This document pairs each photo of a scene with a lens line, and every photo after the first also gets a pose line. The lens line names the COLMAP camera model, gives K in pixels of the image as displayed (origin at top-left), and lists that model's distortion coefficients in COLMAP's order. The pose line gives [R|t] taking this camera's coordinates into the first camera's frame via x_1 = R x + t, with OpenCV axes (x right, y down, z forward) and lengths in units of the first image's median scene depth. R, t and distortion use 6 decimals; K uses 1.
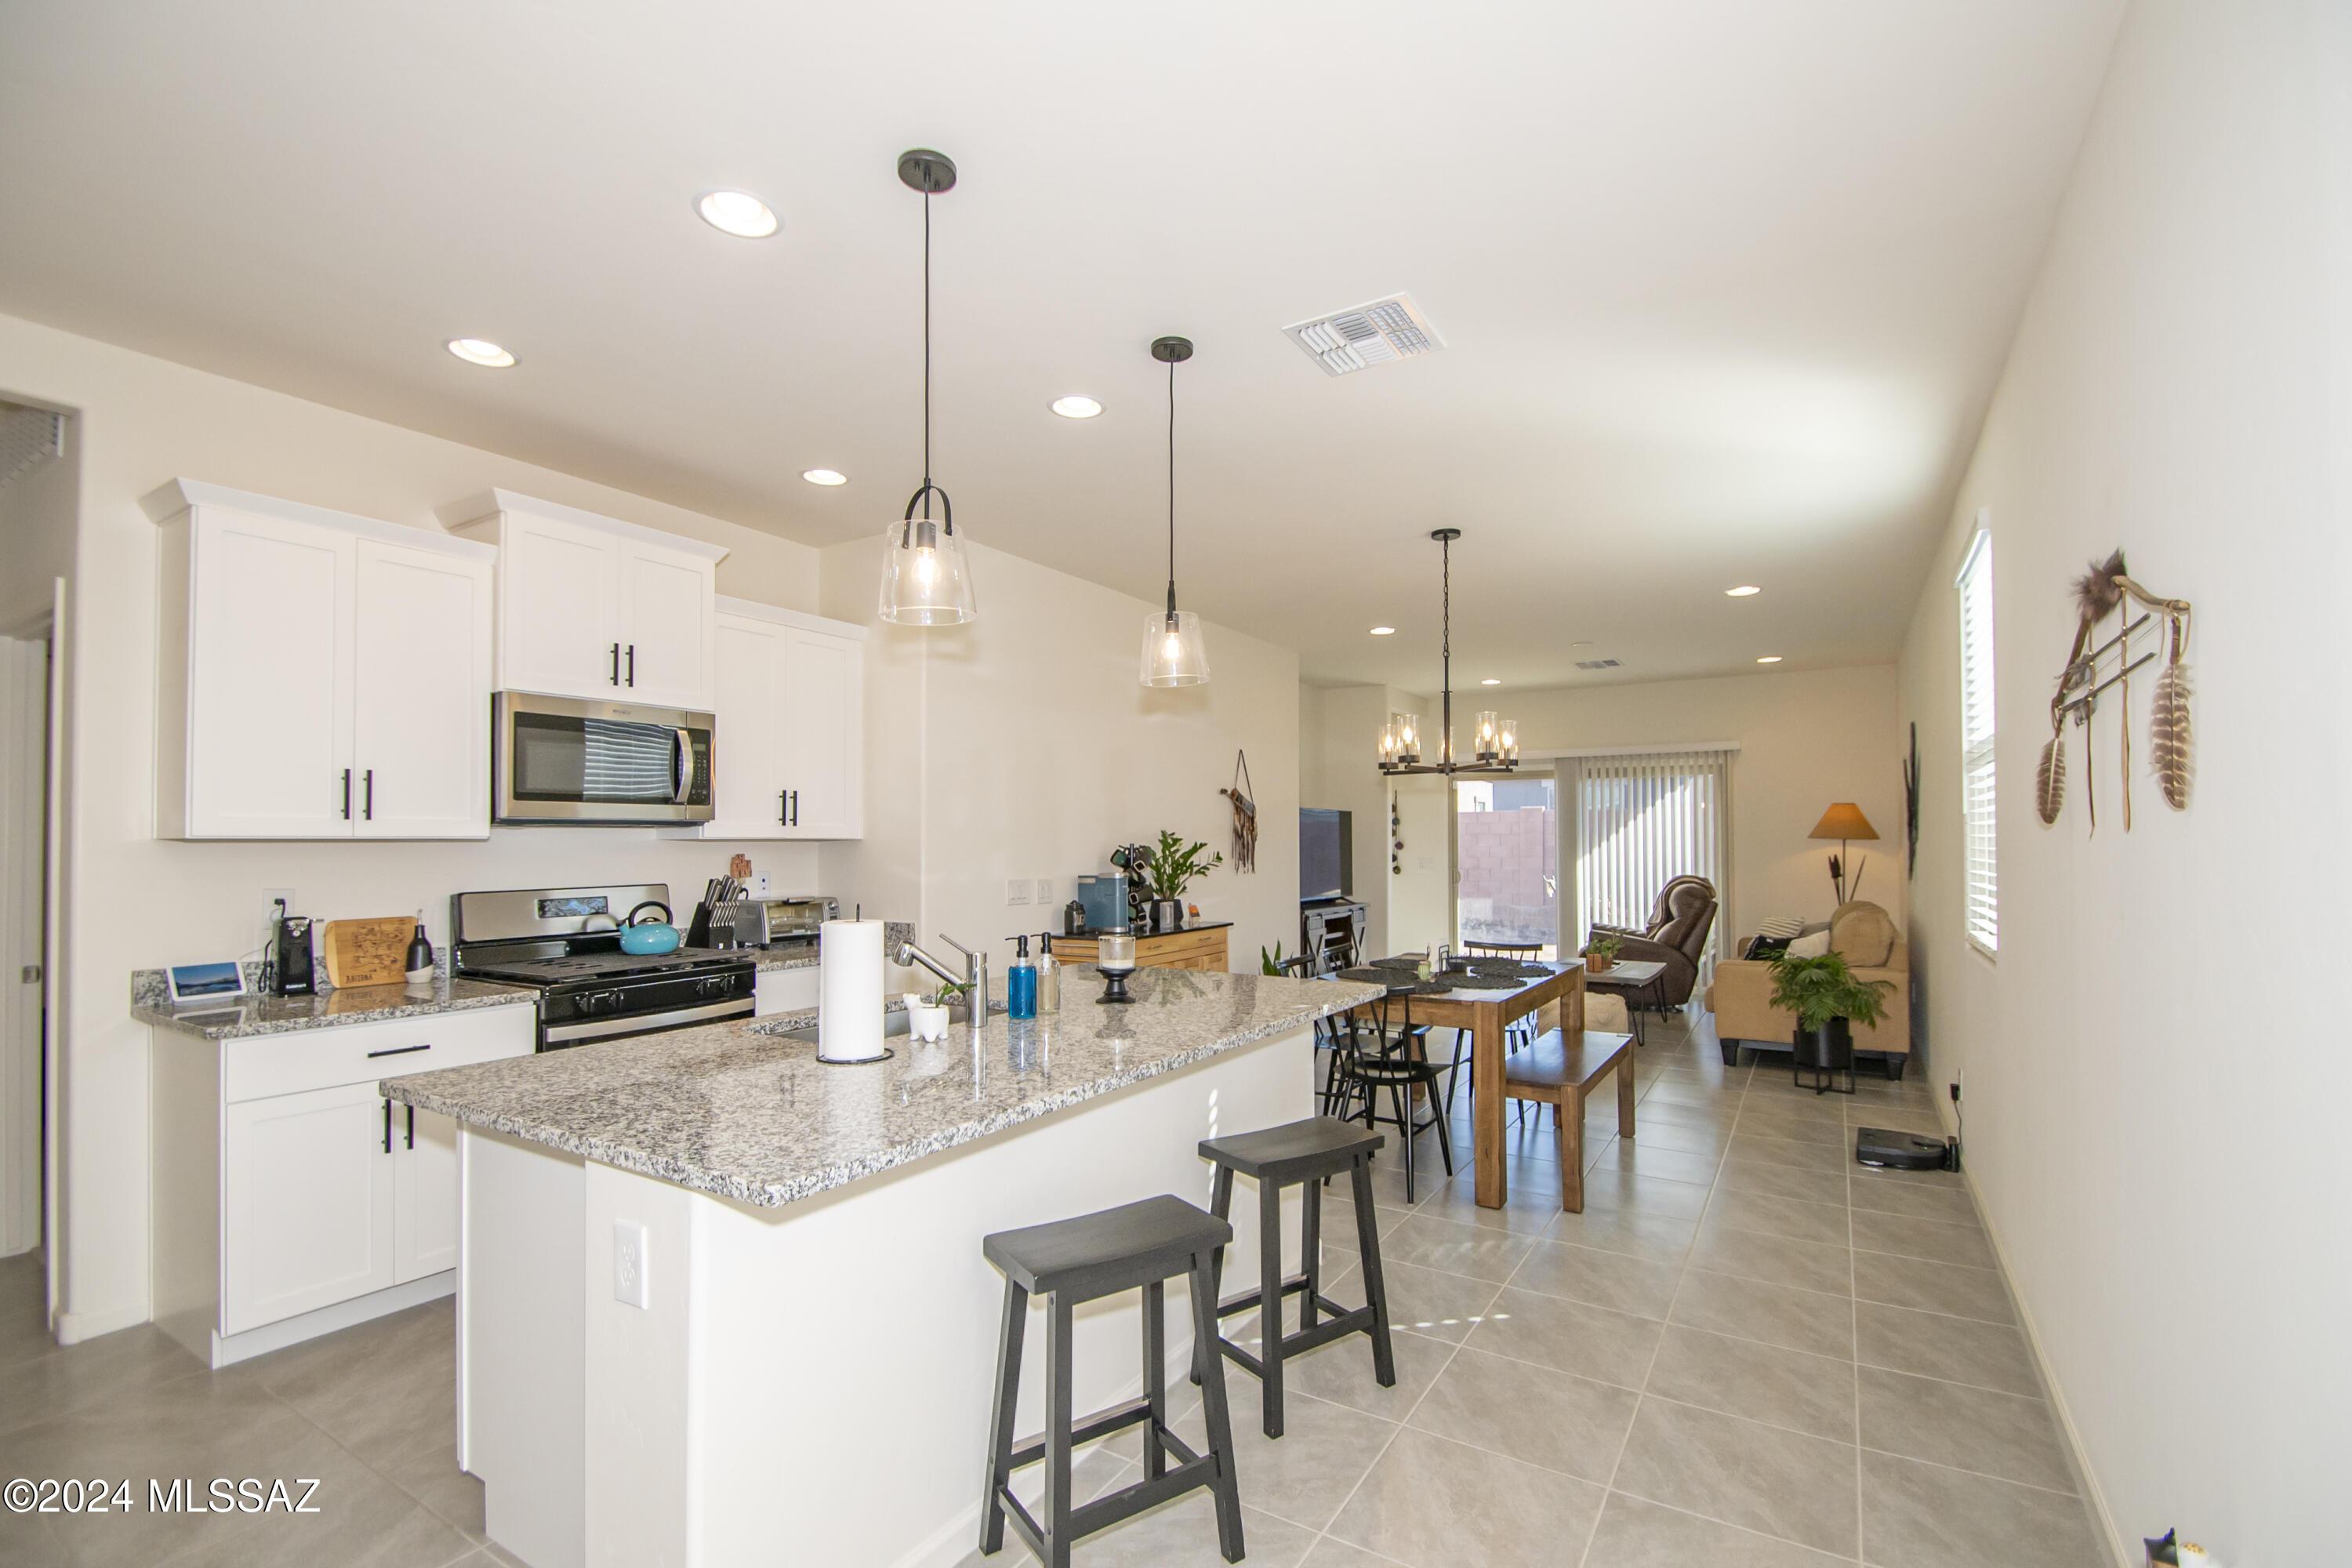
lens RADIAL K [[1050.8, 0, 1189.7], [0, 1050.8, 816.8], [0, 0, 1]] dist [0.008390, -0.013239]
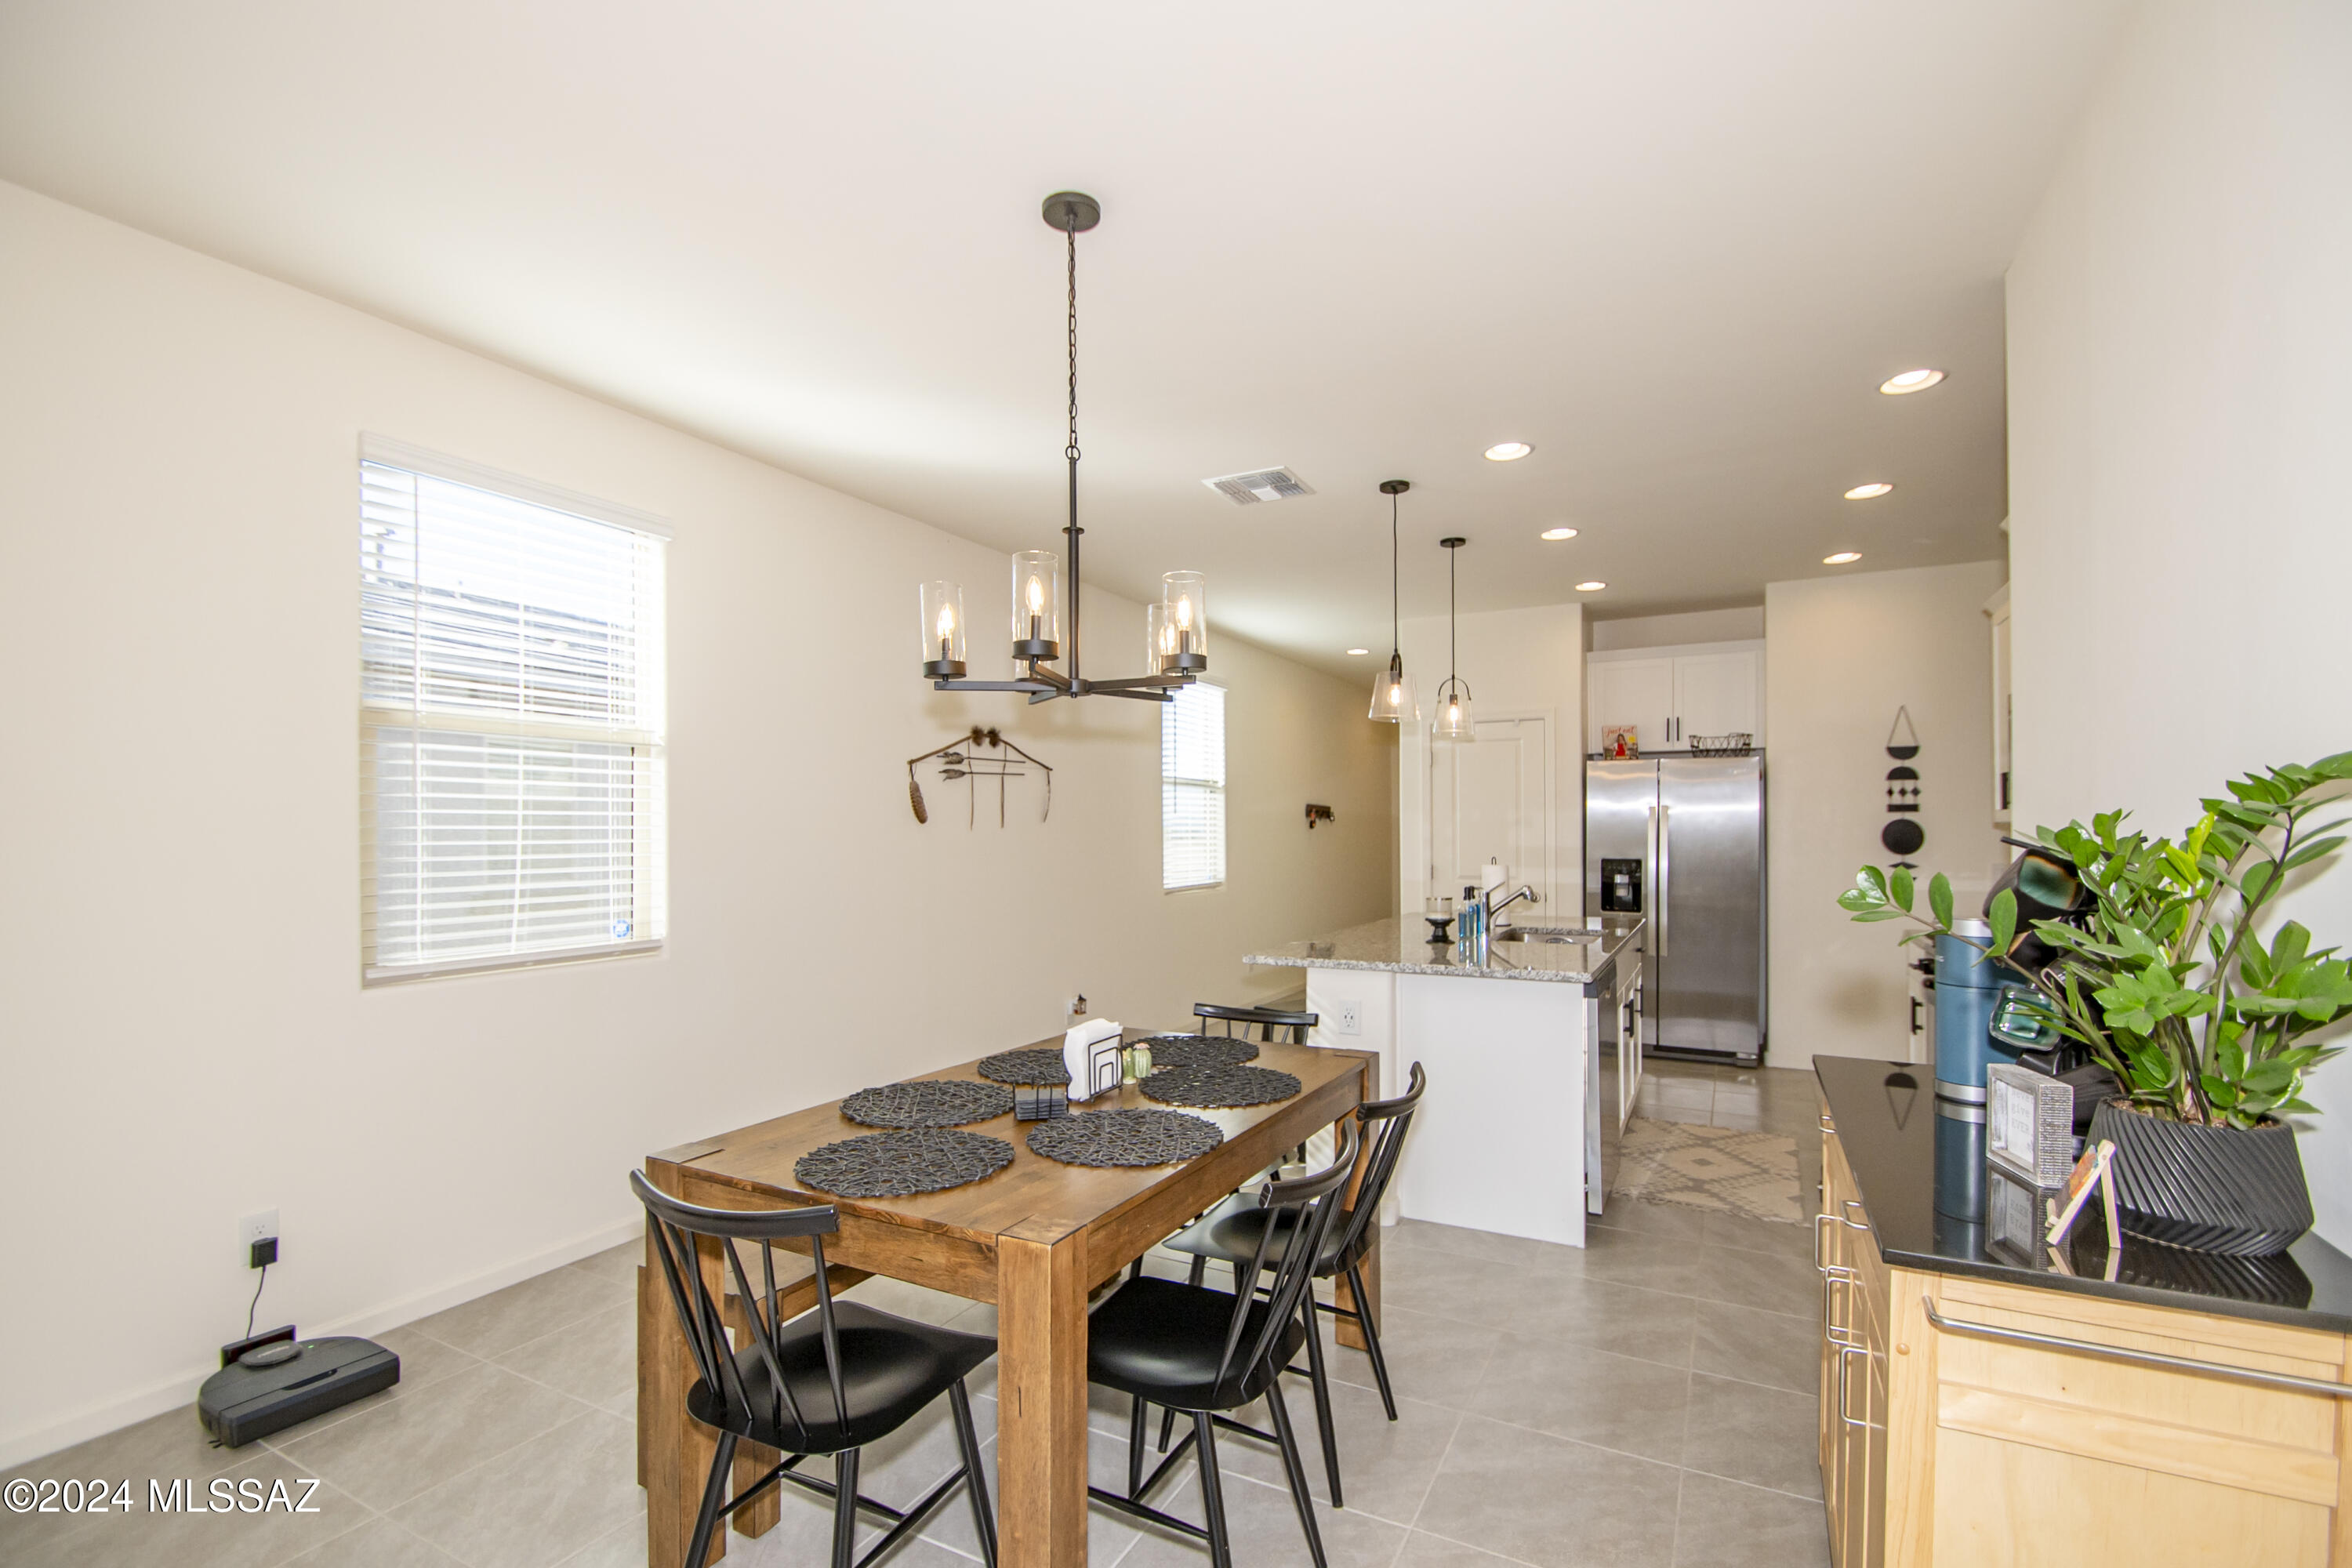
lens RADIAL K [[1050.8, 0, 1189.9], [0, 1050.8, 817.8], [0, 0, 1]] dist [0.008390, -0.013239]
pose [[-0.997856, 0.004072, -0.065326, 0.184923], [0.006384, 0.999359, -0.035225, 0.029529], [0.065141, -0.035566, -0.997242, 1.244628]]
